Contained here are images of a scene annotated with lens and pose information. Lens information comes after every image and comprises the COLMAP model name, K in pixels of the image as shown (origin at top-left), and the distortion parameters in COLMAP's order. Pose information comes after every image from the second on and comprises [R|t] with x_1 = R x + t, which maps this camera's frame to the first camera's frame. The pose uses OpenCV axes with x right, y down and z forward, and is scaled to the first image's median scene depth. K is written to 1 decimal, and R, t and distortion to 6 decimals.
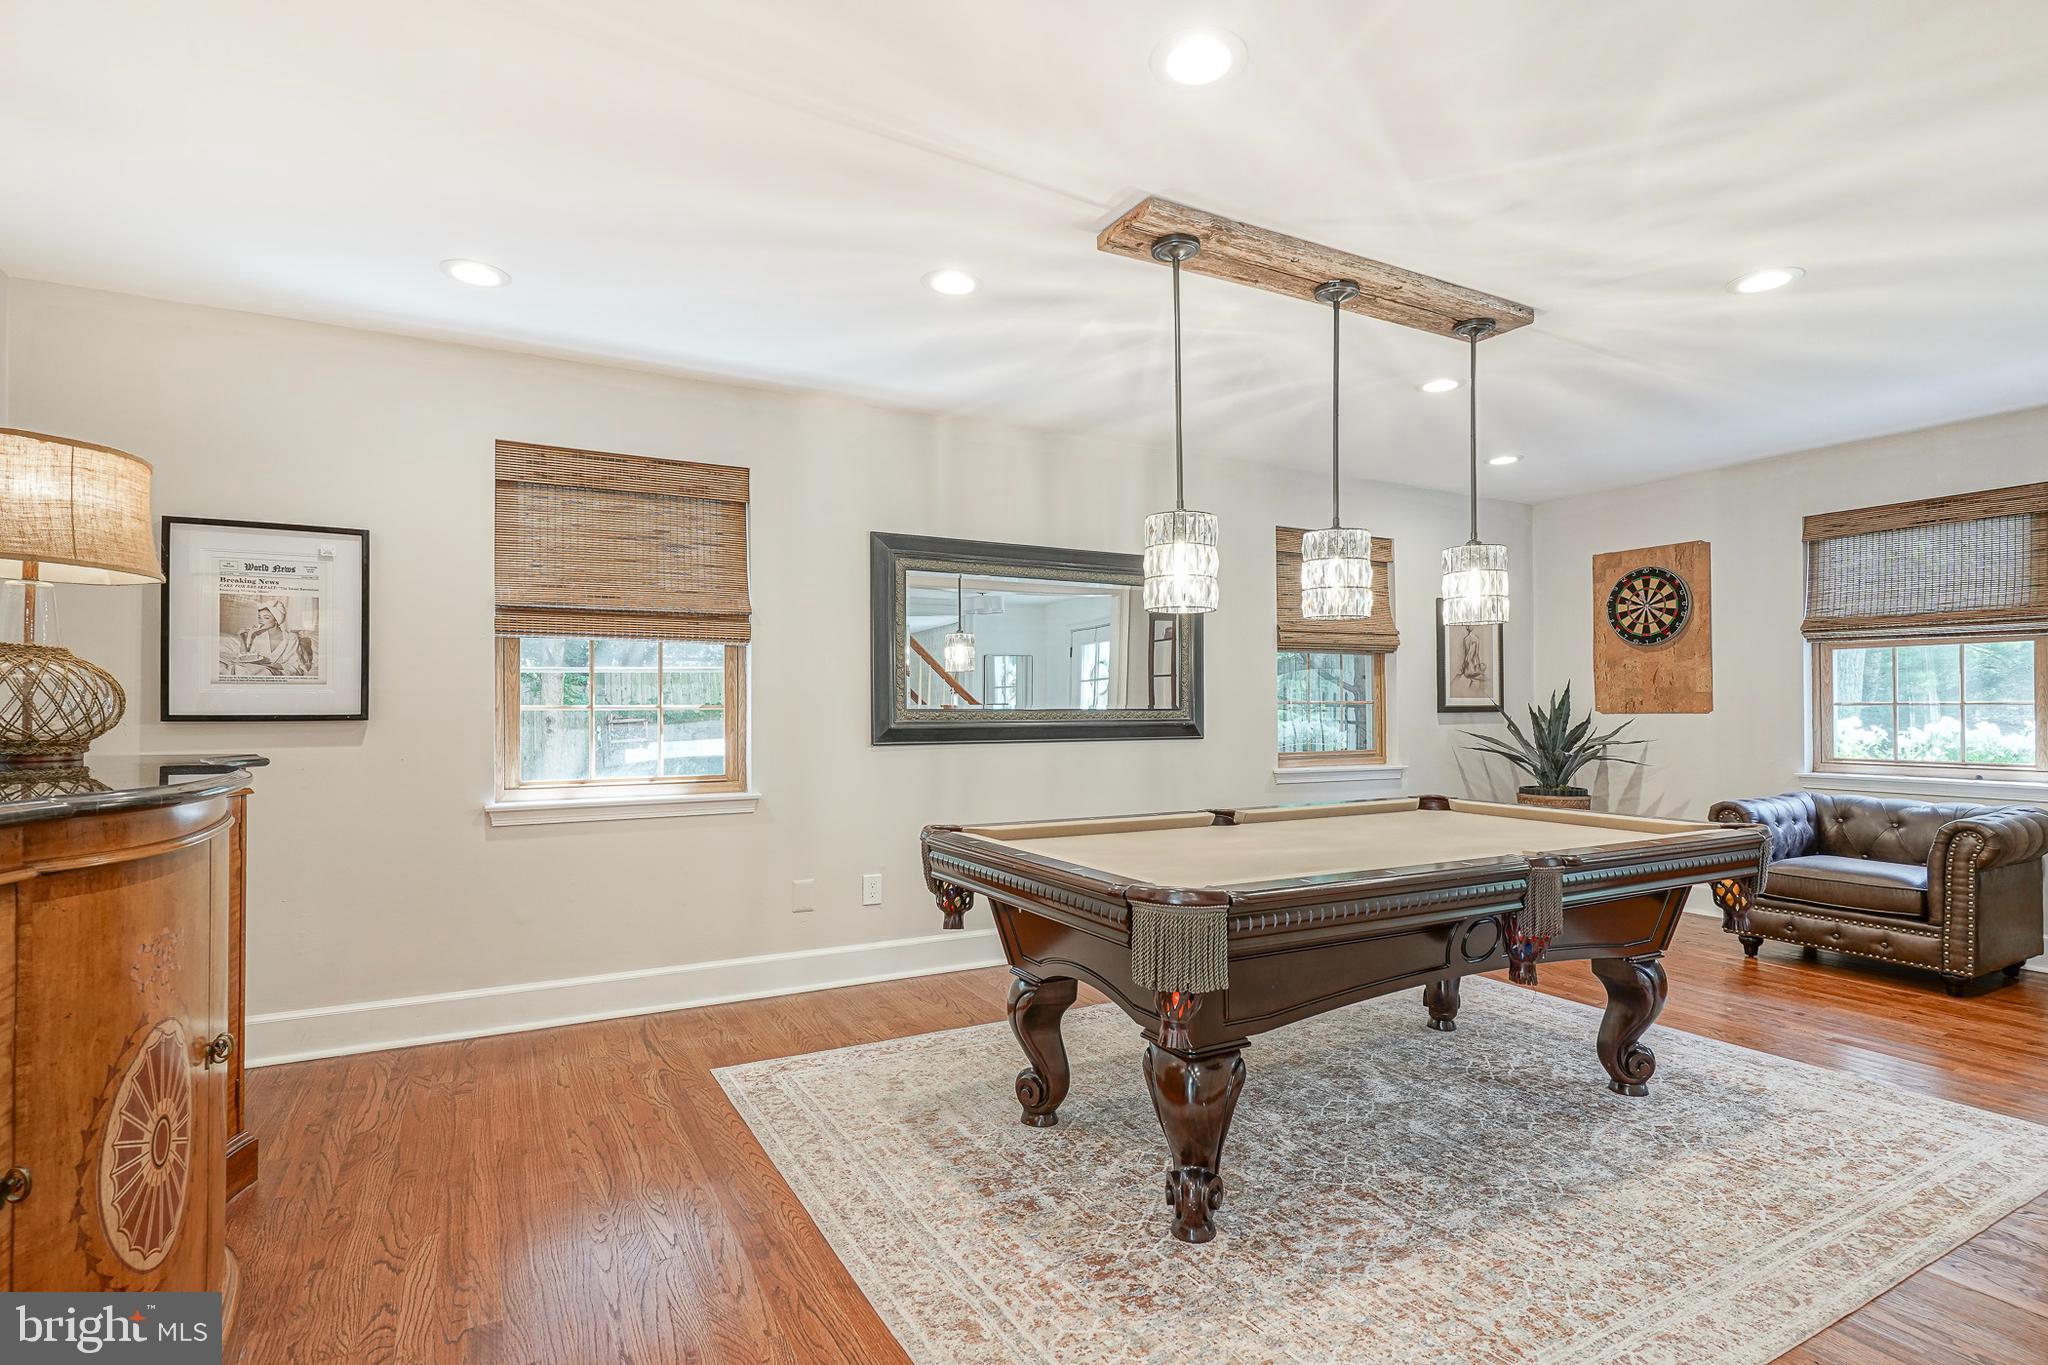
lens RADIAL K [[1004.7, 0, 1014.9], [0, 1004.7, 690.8], [0, 0, 1]] dist [-0.011658, 0.005557]
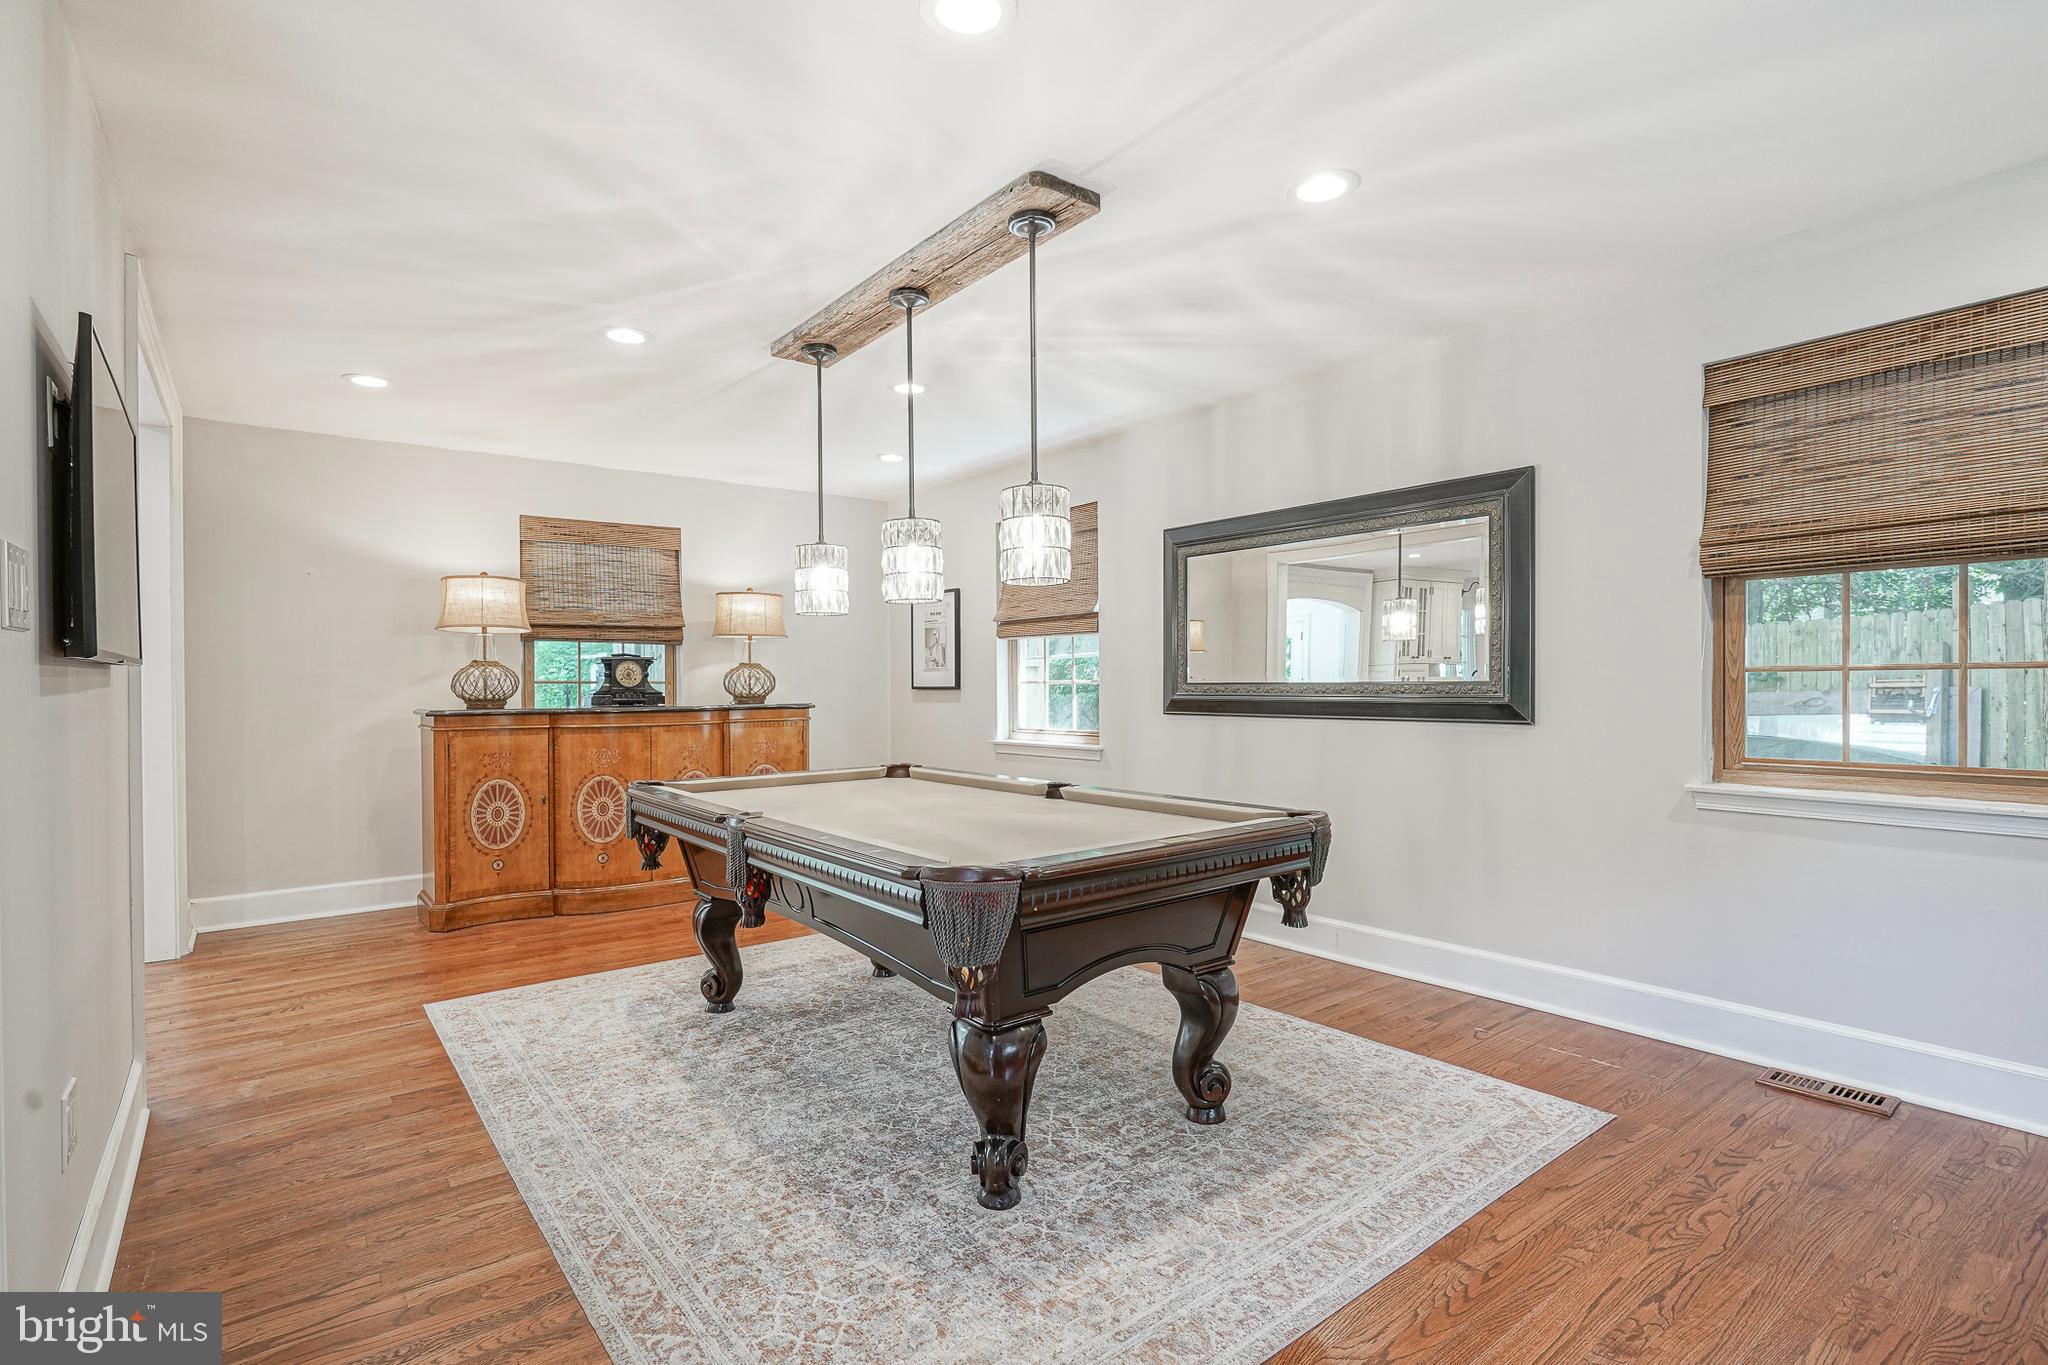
lens RADIAL K [[1004.7, 0, 1014.9], [0, 1004.7, 690.8], [0, 0, 1]] dist [-0.011658, 0.005557]
pose [[0.147215, 0.010389, -0.989050, 0.404569], [0.027873, 0.999504, 0.014648, 0.002233], [0.988712, -0.029724, 0.146853, 0.272005]]
